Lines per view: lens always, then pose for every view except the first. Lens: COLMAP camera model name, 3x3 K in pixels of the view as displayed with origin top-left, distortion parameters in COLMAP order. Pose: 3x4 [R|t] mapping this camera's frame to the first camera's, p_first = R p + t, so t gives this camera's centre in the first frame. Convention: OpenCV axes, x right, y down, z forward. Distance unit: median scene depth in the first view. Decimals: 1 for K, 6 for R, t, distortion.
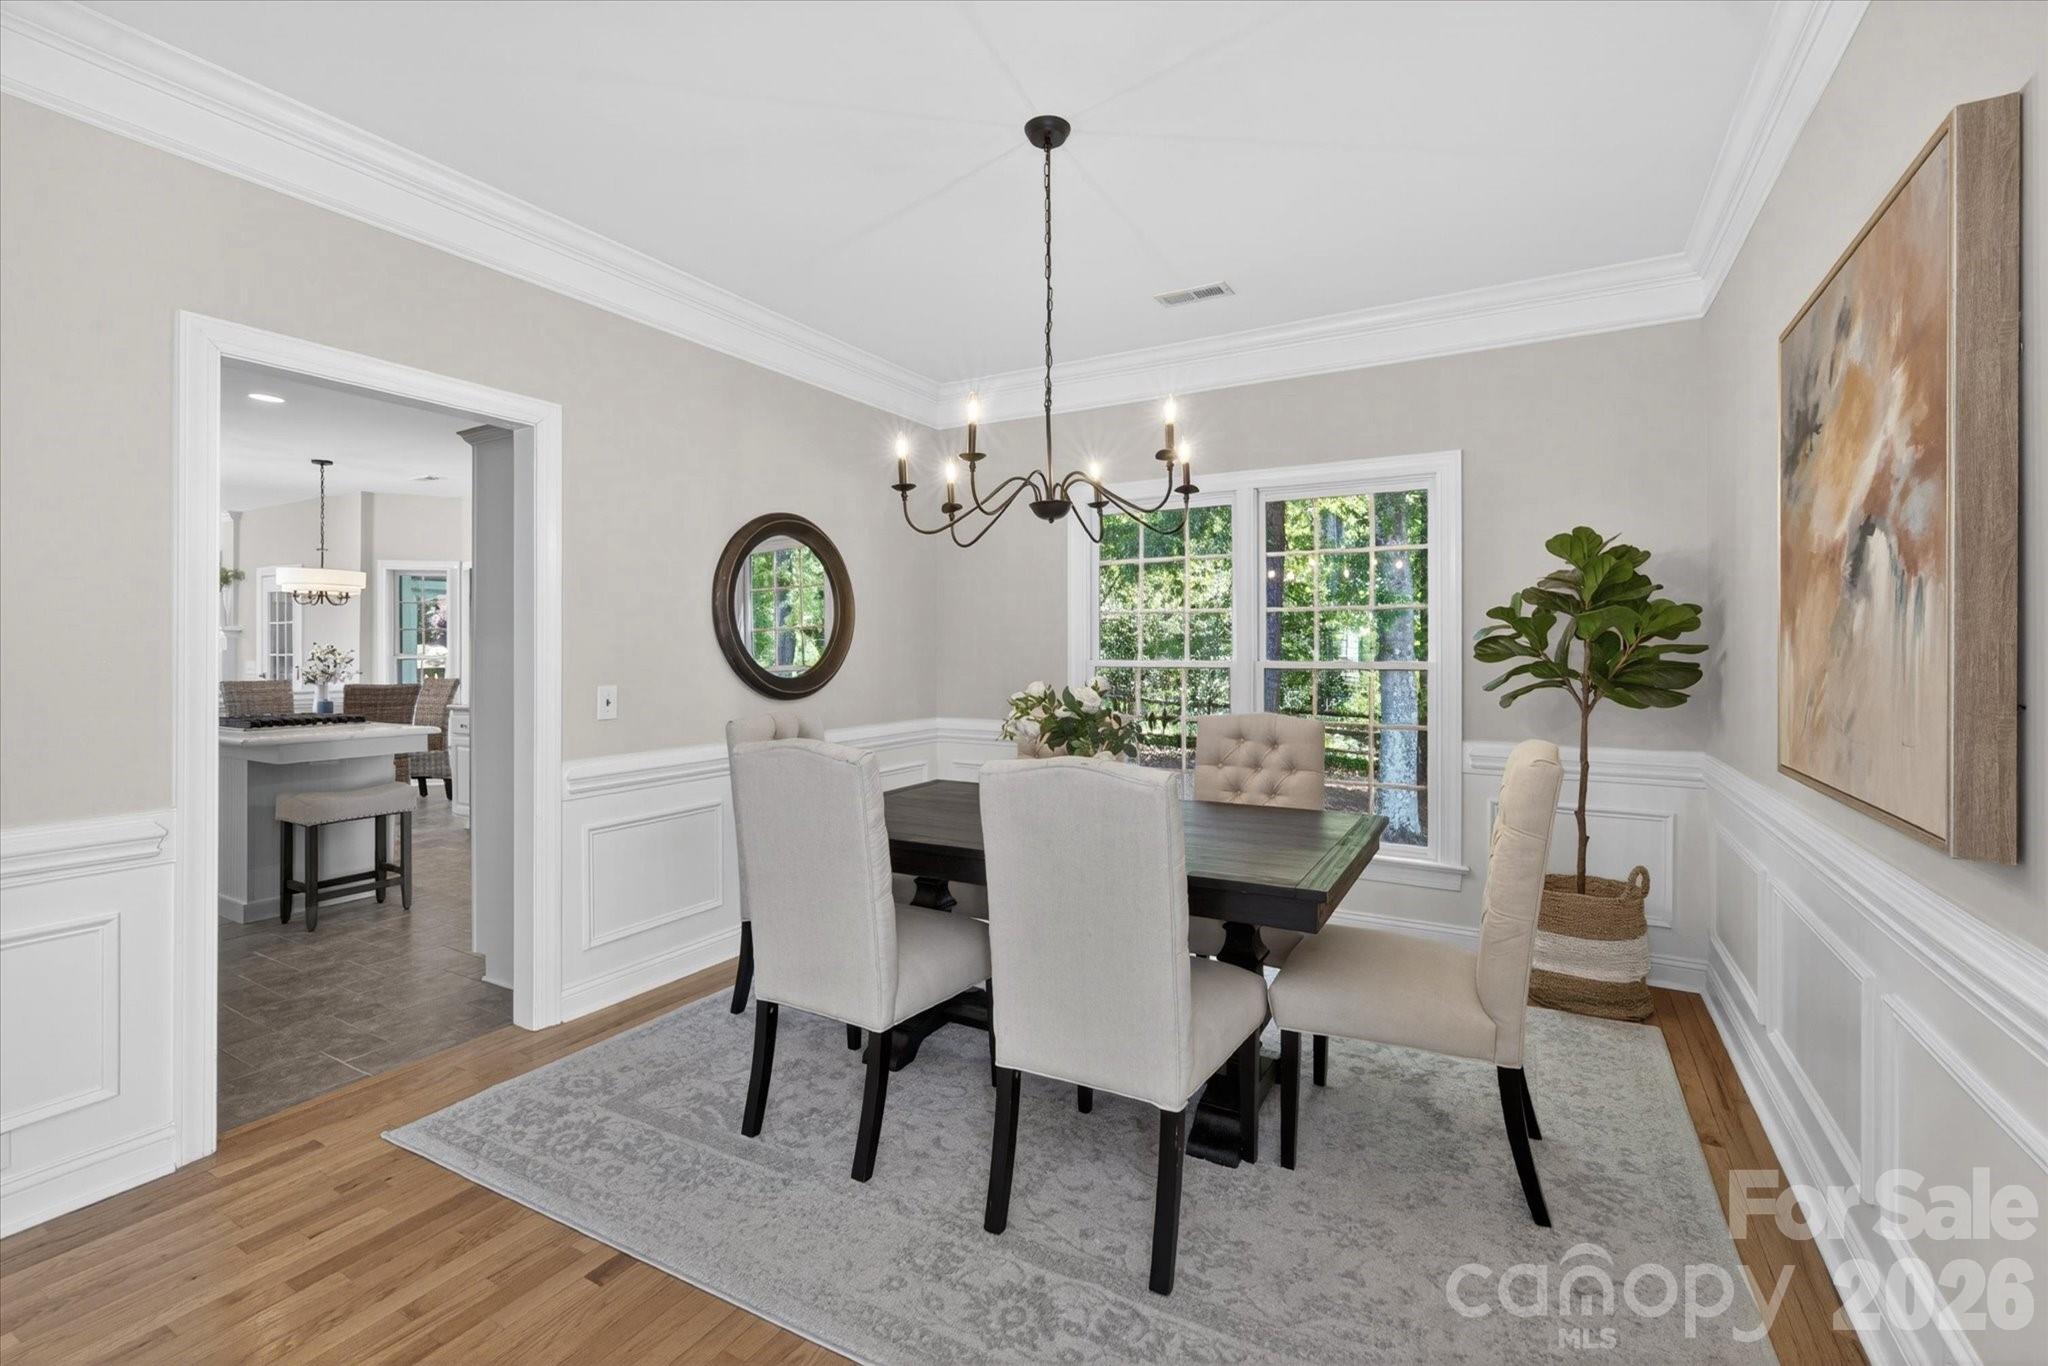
lens RADIAL K [[908.3, 0, 983.0], [0, 908.3, 657.1], [0, 0, 1]] dist [-0.001116, -0.000147]
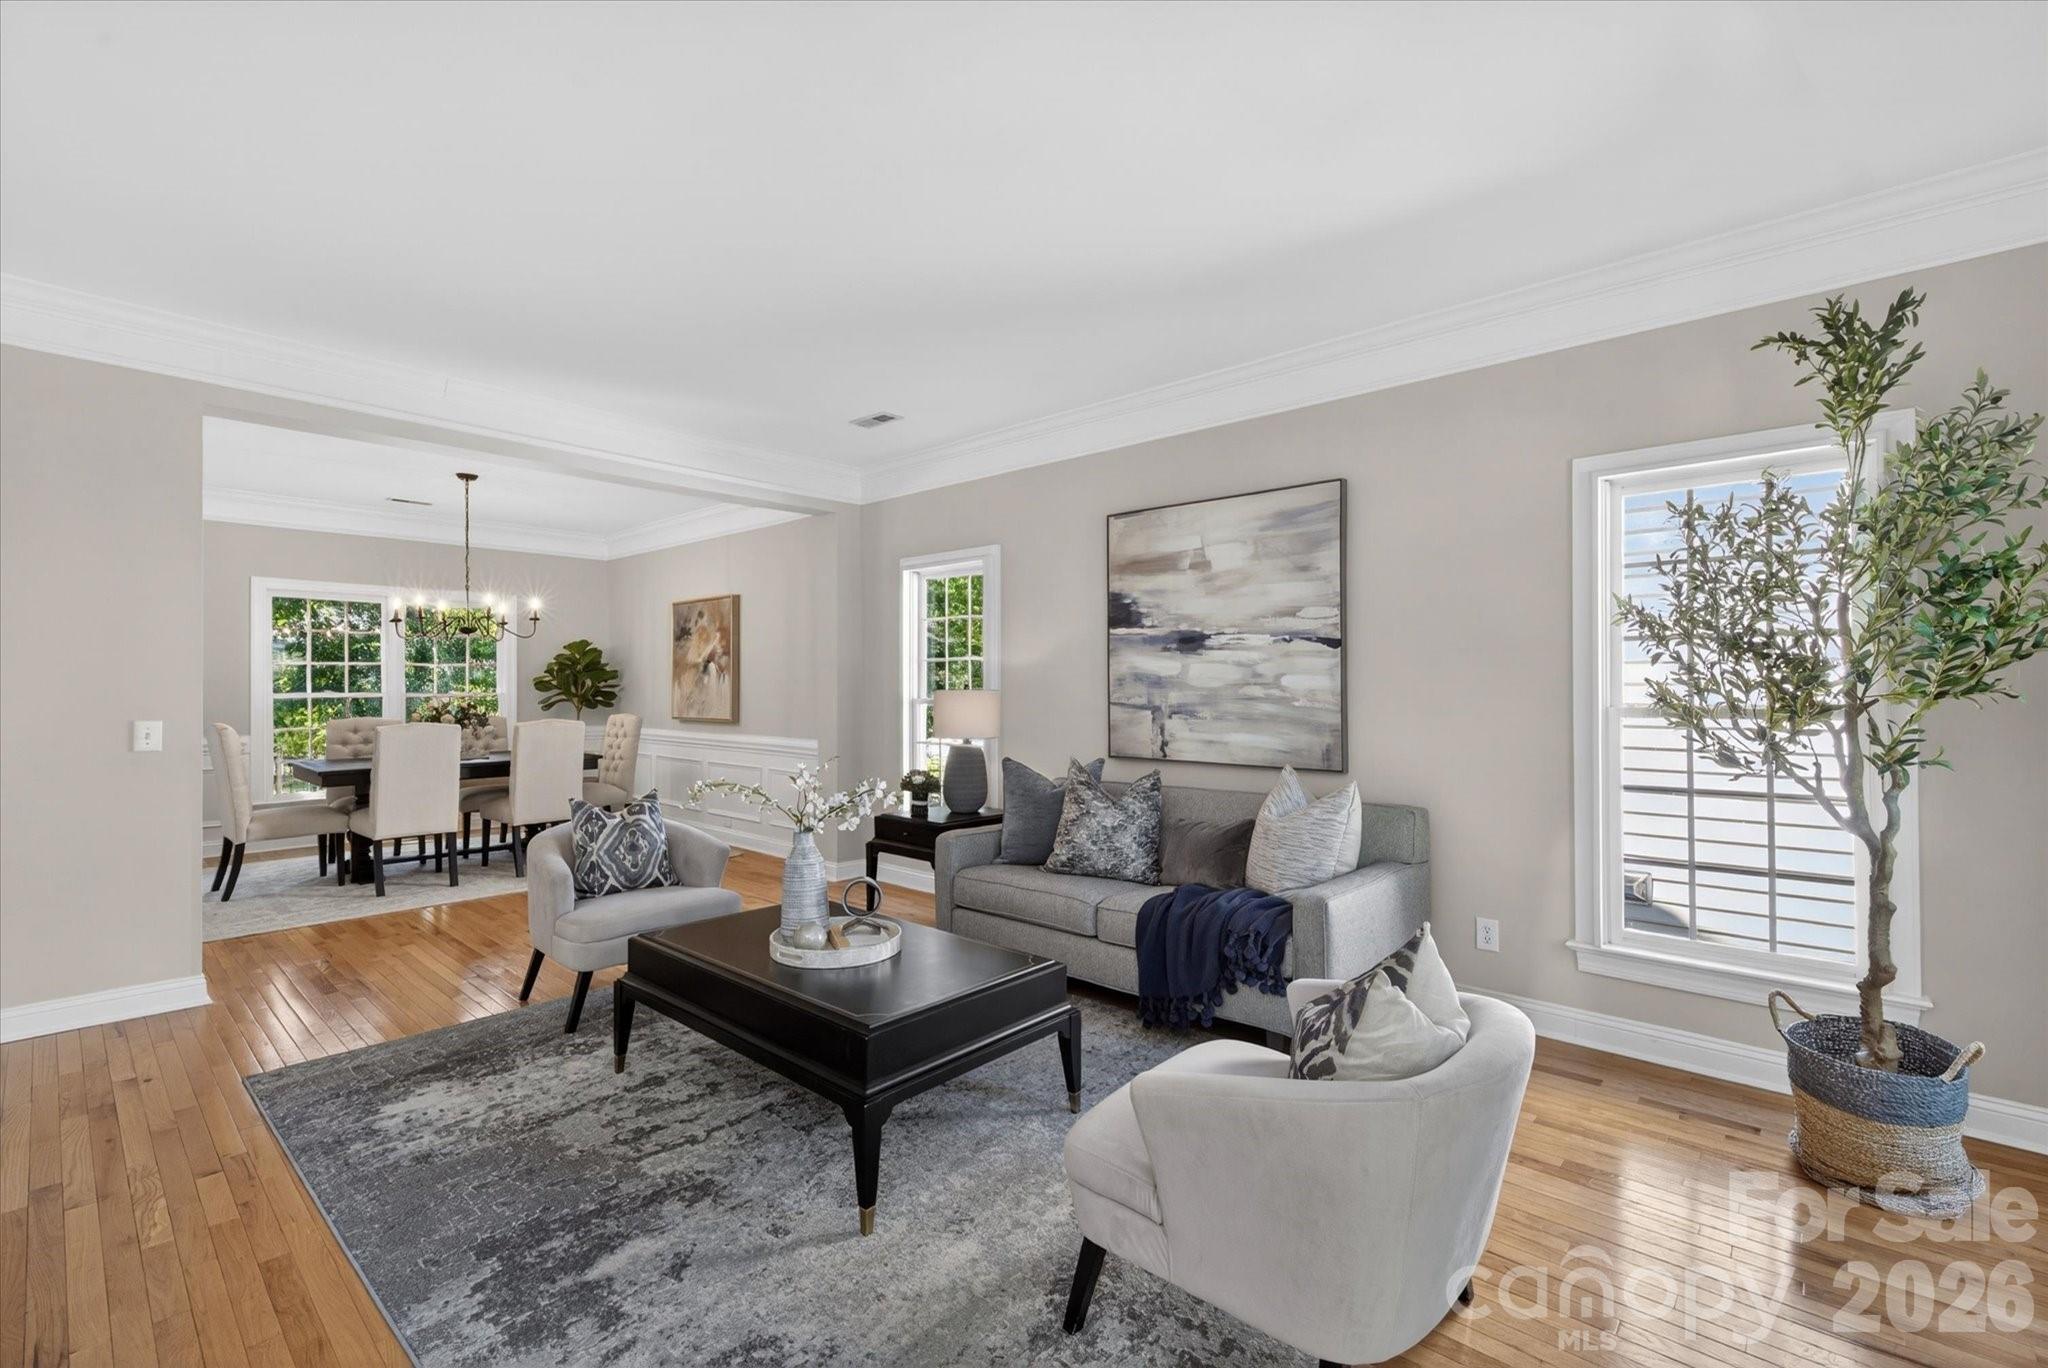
lens RADIAL K [[885.2, 0, 1028.8], [0, 885.2, 674.1], [0, 0, 1]] dist [0.000478, 0.000002]
pose [[0.181242, 0.008172, 0.983405, -2.692972], [0.010222, 0.999896, -0.010193, -0.008166], [-0.983385, 0.011899, 0.181140, -1.227480]]
